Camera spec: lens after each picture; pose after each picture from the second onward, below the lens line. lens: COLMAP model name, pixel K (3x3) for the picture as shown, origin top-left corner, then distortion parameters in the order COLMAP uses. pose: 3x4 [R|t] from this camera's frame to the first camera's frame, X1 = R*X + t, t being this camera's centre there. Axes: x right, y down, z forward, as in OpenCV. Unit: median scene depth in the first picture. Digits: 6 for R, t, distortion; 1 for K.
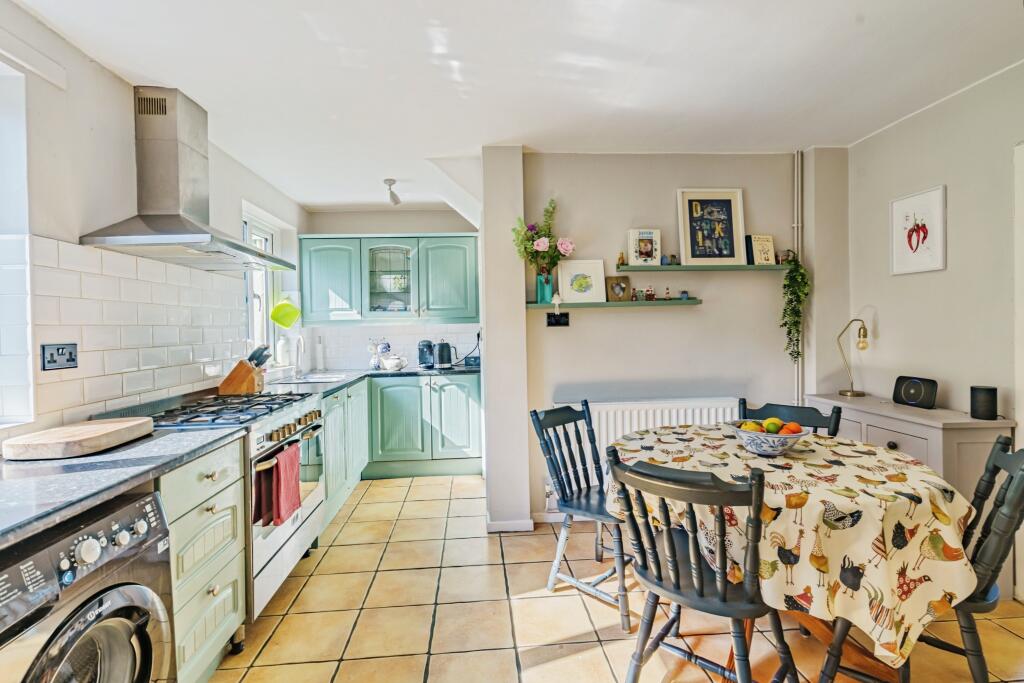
lens RADIAL K [[480.5, 0, 509.9], [0, 480.5, 311.7], [0, 0, 1]] dist [0.011649, -0.000696]
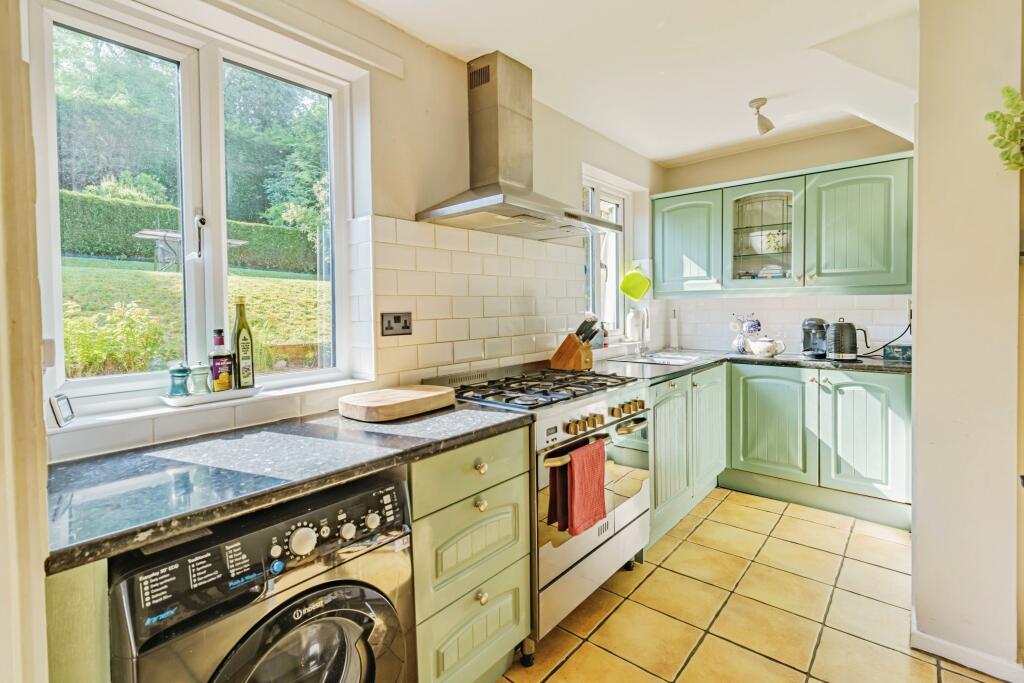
lens RADIAL K [[480.5, 0, 509.9], [0, 480.5, 311.7], [0, 0, 1]] dist [0.011649, -0.000696]
pose [[0.707832, 0.024482, -0.705956, 0.017309], [0.016650, 0.998543, 0.051323, 0.008122], [0.706184, -0.048083, 0.706394, 0.263494]]
